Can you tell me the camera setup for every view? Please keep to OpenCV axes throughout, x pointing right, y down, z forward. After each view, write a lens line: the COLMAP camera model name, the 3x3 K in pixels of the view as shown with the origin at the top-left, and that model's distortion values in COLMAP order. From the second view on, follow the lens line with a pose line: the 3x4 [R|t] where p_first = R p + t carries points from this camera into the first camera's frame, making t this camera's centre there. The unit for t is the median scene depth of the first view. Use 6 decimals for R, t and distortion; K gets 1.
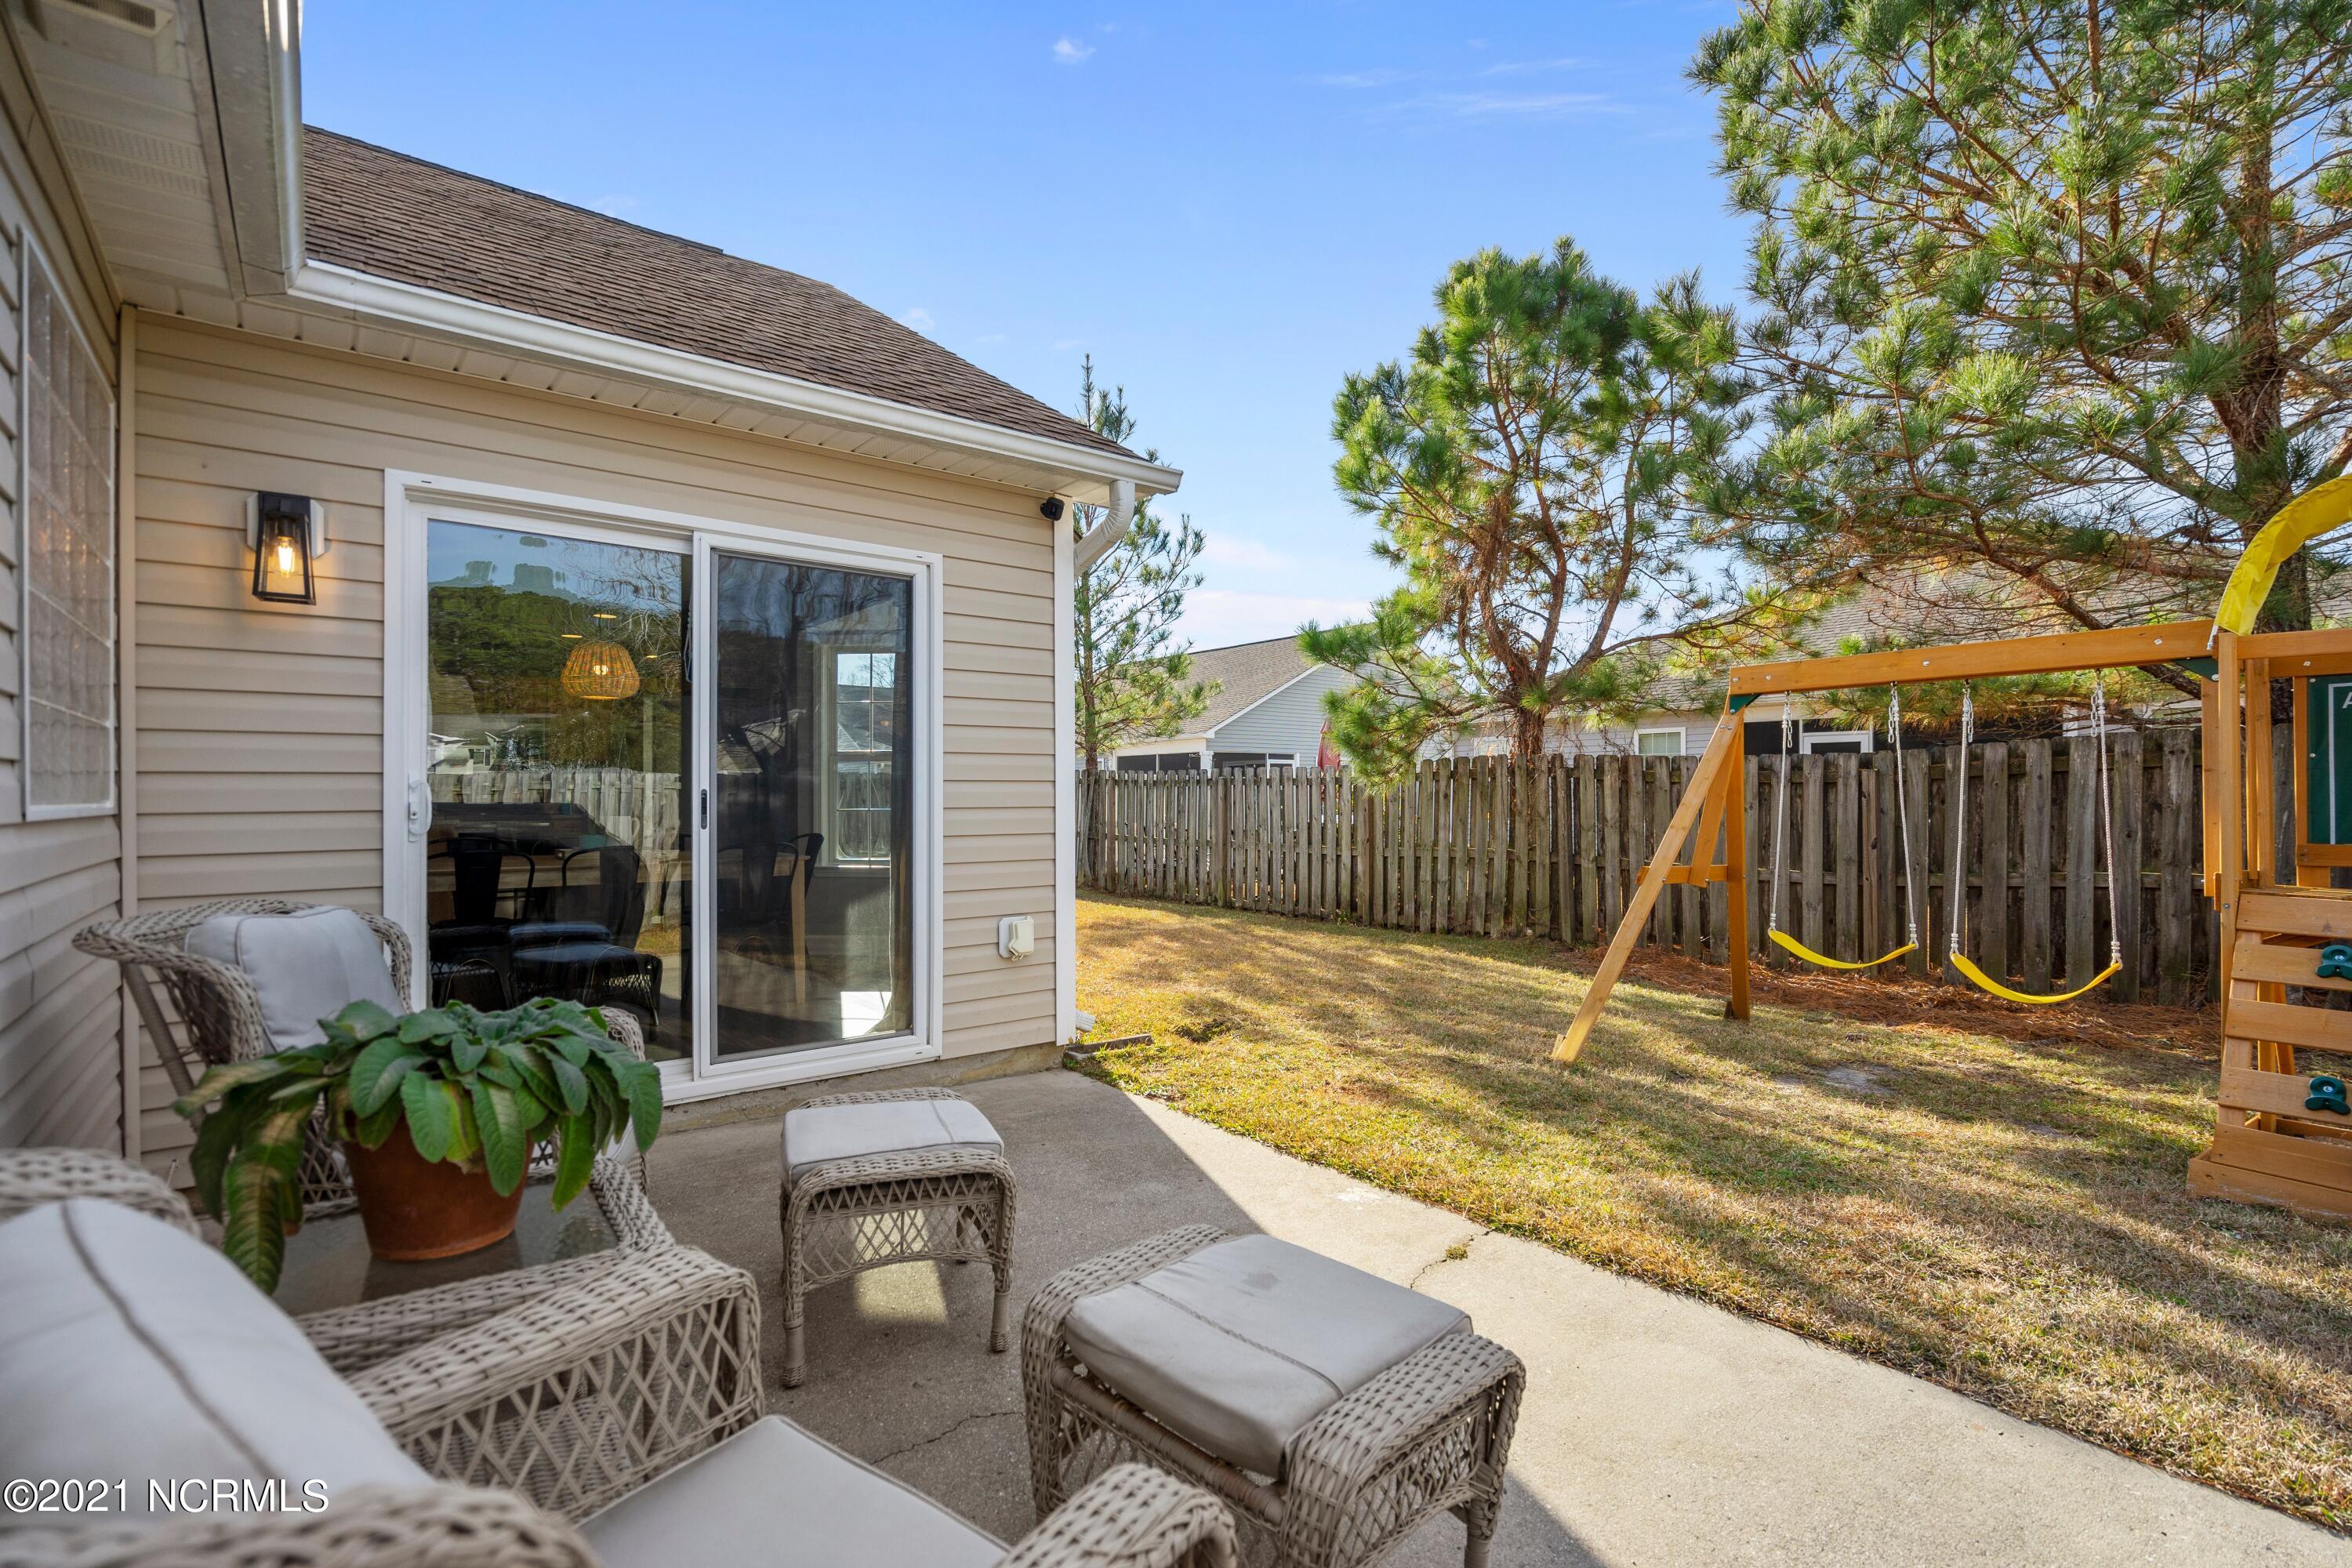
lens RADIAL K [[1078.2, 0, 1176.0], [0, 1078.2, 784.0], [0, 0, 1]] dist [-0.000095, 0.000009]
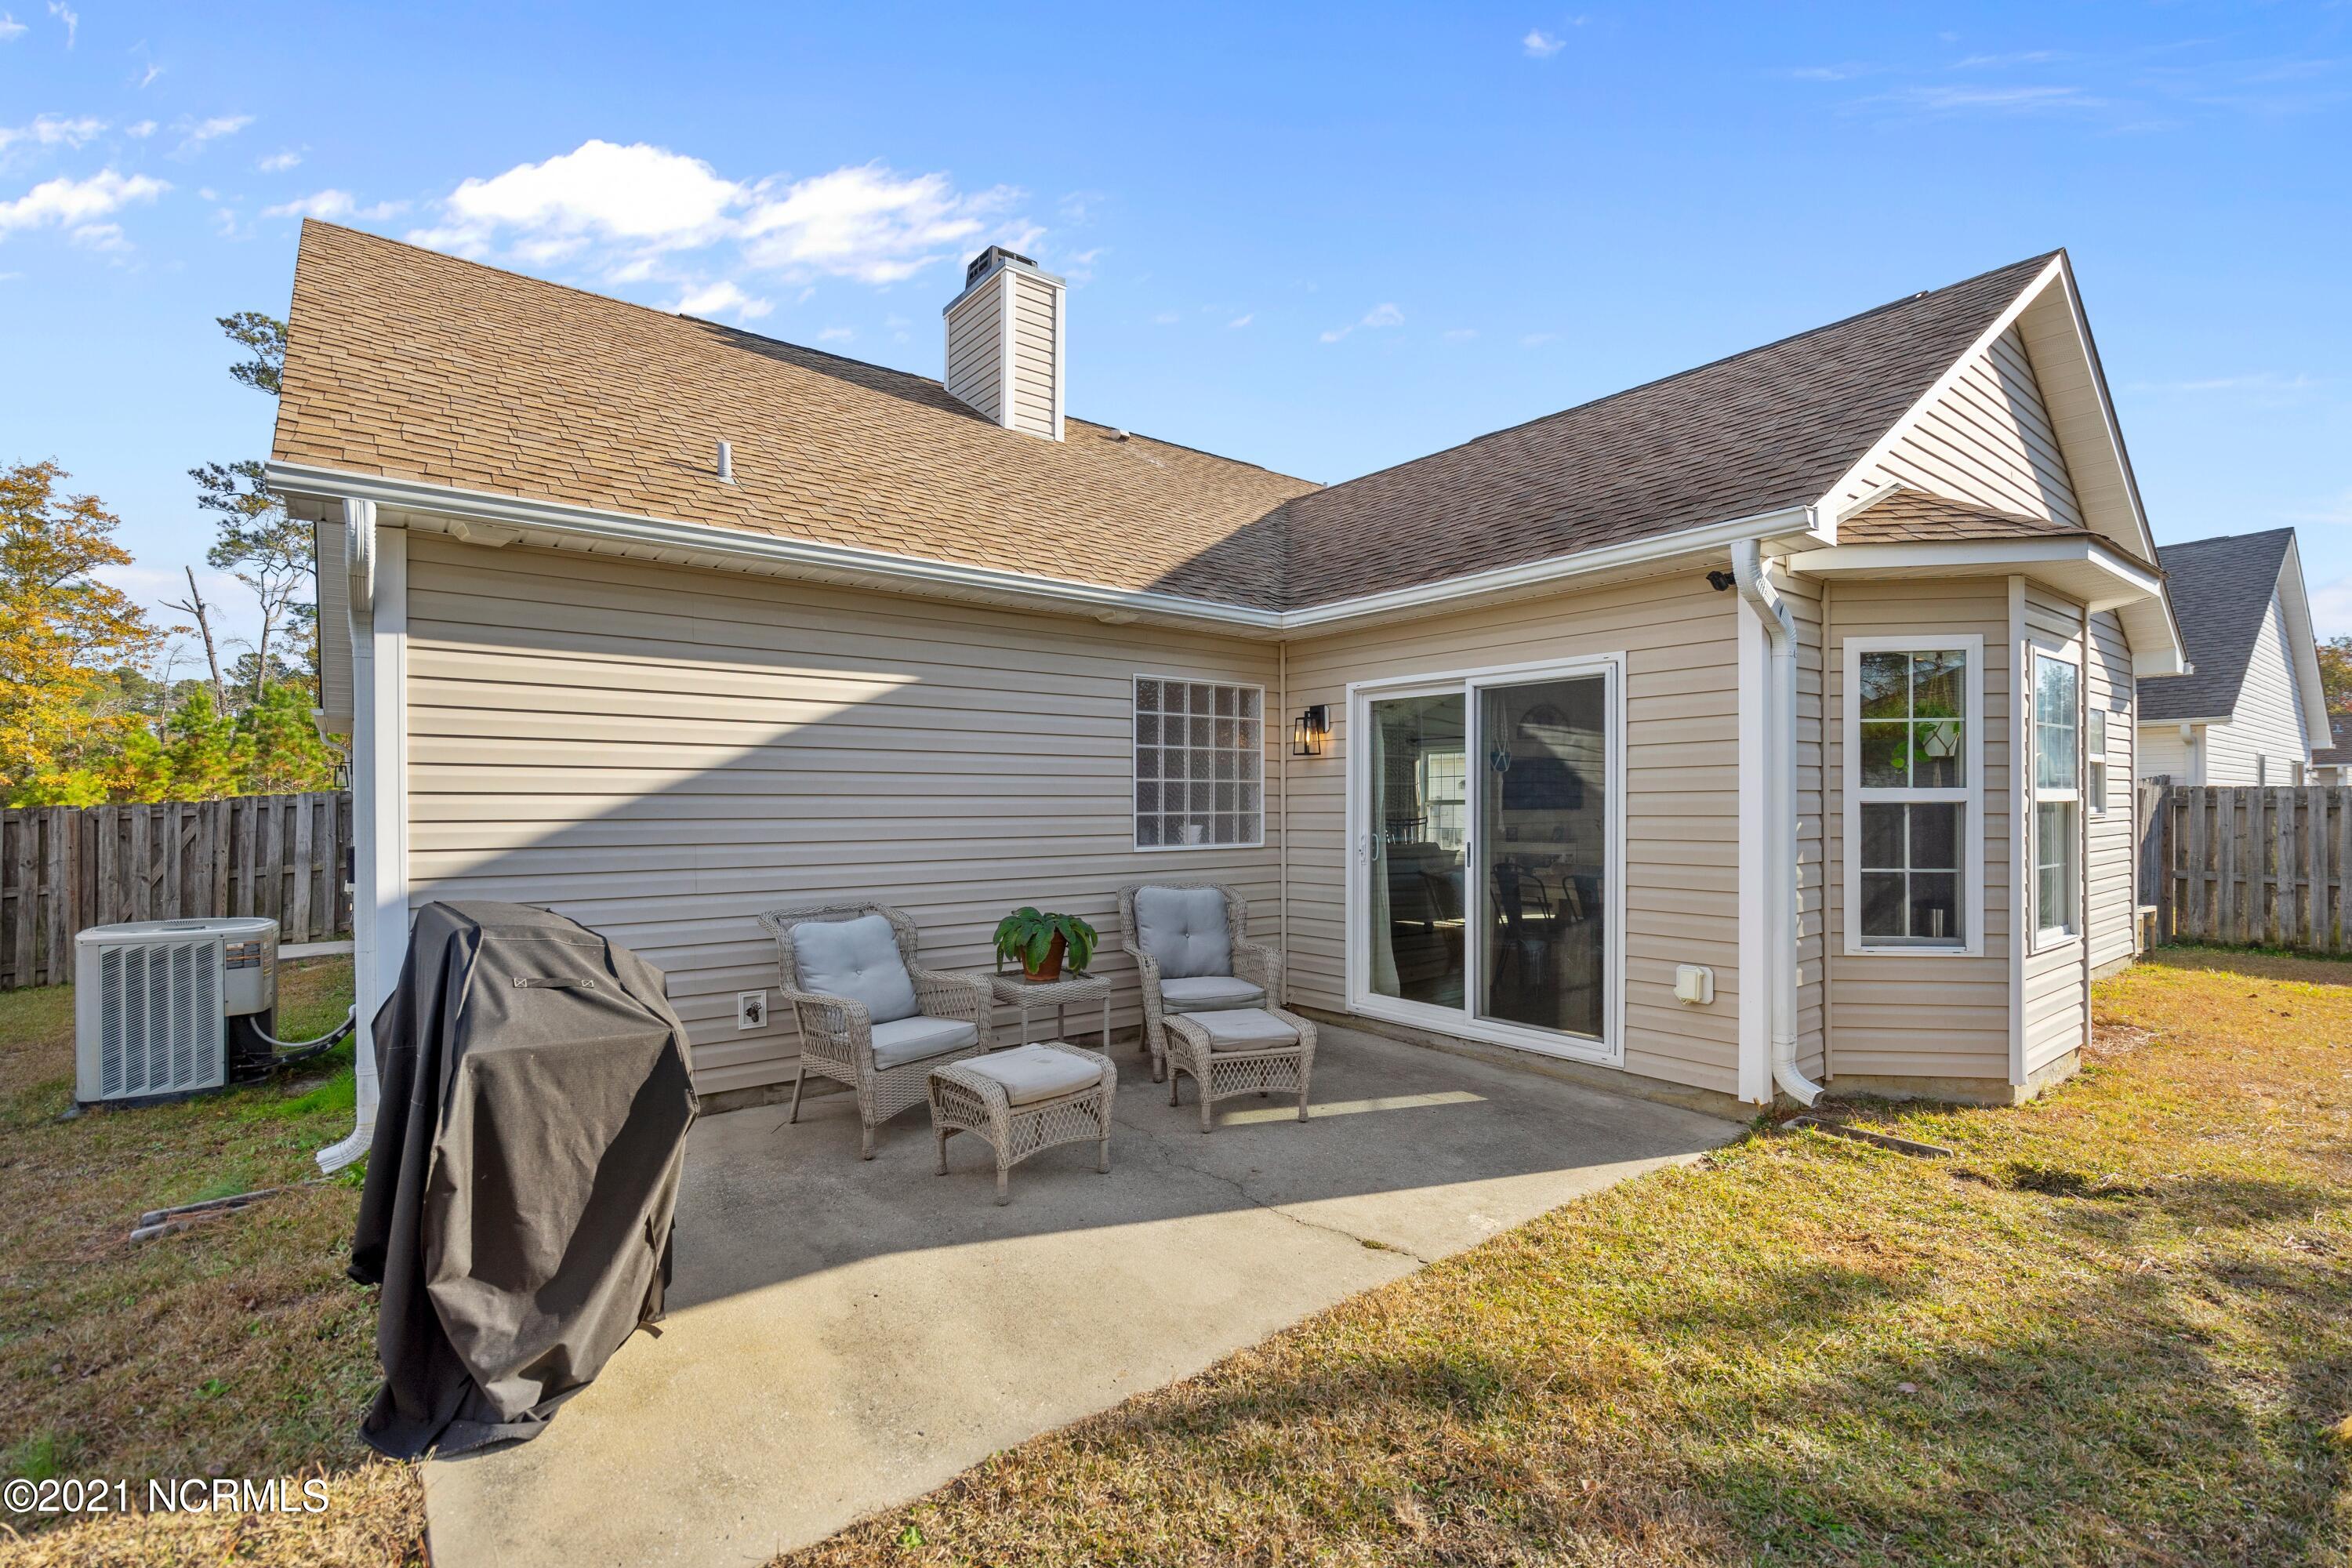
lens RADIAL K [[1078.2, 0, 1176.0], [0, 1078.2, 784.0], [0, 0, 1]] dist [-0.000095, 0.000009]
pose [[-0.036843, -0.014654, -0.999214, 1.020910], [0.015916, 0.999757, -0.015249, -0.055547], [0.999194, -0.016465, -0.036600, 0.555206]]
